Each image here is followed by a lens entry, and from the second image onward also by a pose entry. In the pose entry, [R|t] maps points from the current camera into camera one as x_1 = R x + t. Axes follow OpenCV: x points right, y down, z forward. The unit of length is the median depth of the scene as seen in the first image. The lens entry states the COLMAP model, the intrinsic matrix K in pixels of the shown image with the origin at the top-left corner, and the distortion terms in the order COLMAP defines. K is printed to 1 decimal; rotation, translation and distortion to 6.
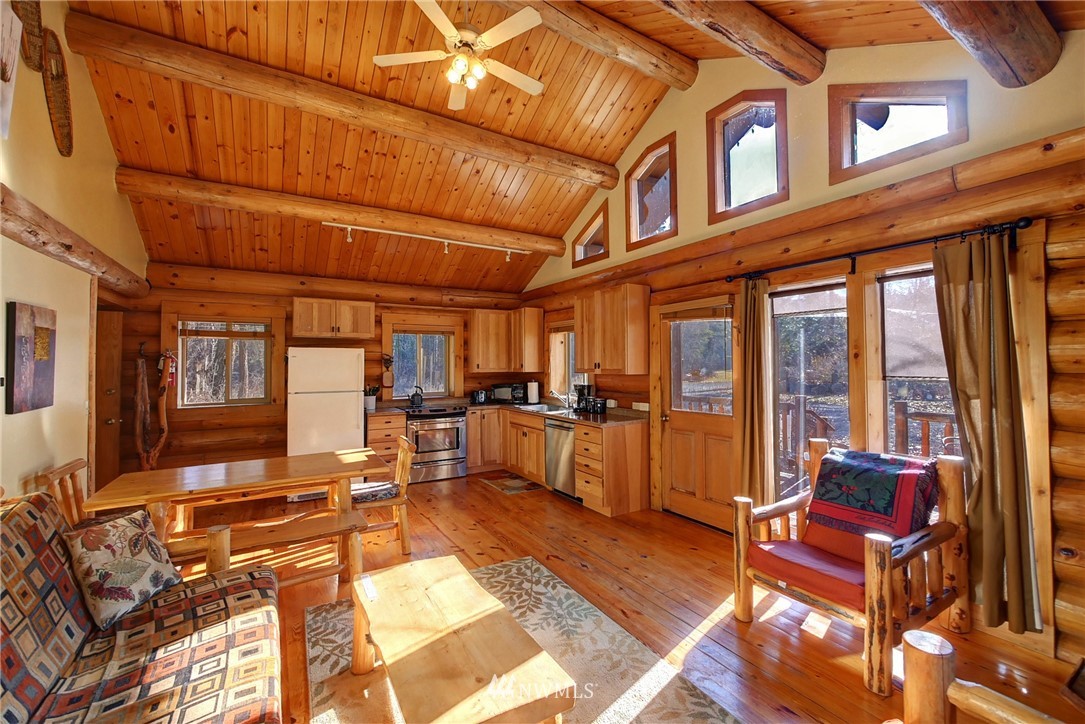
lens RADIAL K [[449.2, 0, 545.2], [0, 449.2, 355.8], [0, 0, 1]] dist [-0.005477, 0.000143]
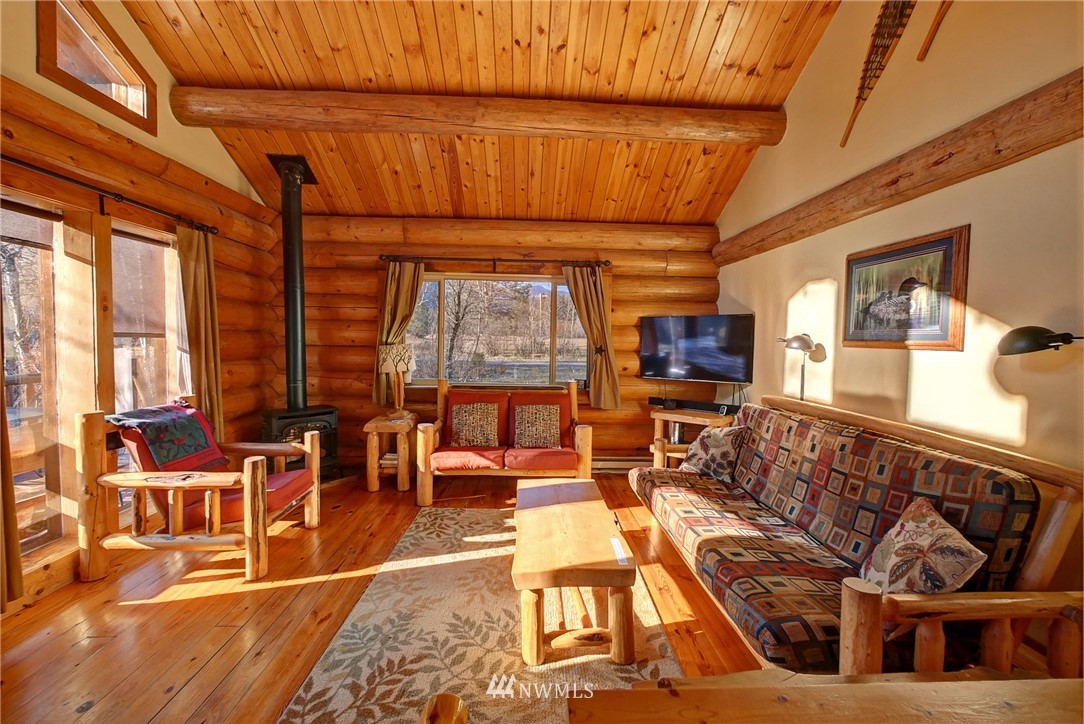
lens RADIAL K [[448.8, 0, 544.7], [0, 448.8, 355.8], [0, 0, 1]] dist [-0.005477, 0.000143]
pose [[-0.877636, -0.026918, 0.478571, -0.290773], [-0.020255, 0.999613, 0.019081, 0.033953], [-0.478899, 0.007053, -0.877842, 0.791217]]
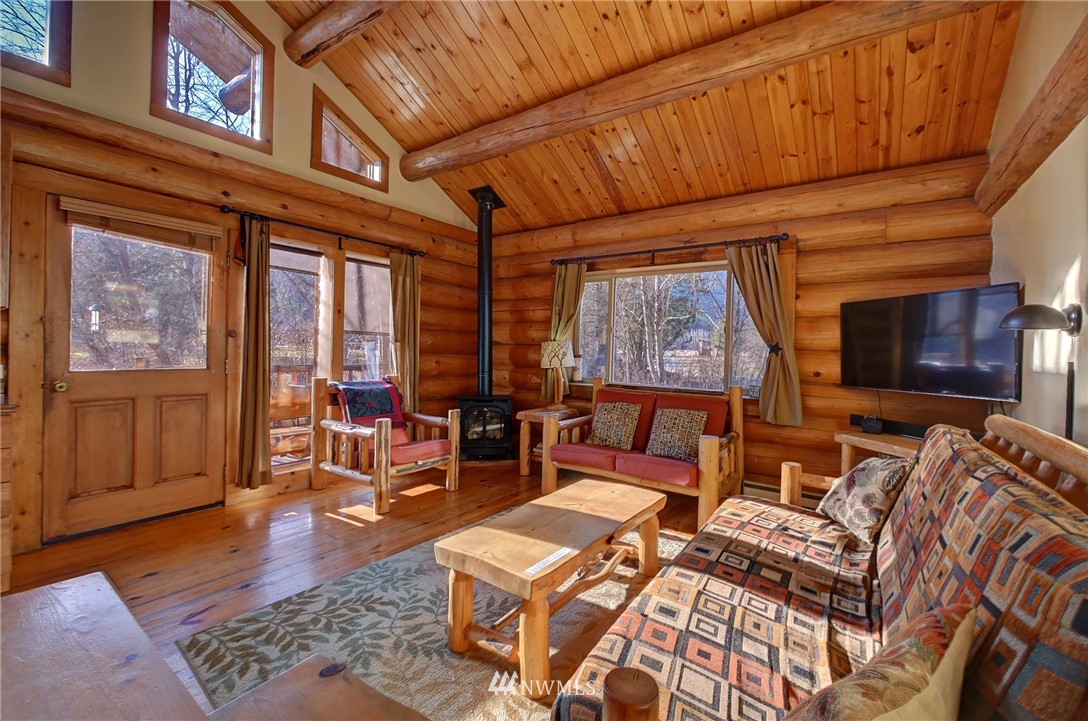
lens RADIAL K [[453.0, 0, 553.0], [0, 453.0, 351.6], [0, 0, 1]] dist [-0.007466, 0.000099]
pose [[-0.396548, -0.006946, 0.917988, -0.467443], [-0.039327, 0.999182, -0.009428, 0.062585], [-0.917171, -0.039840, -0.396497, 0.549424]]
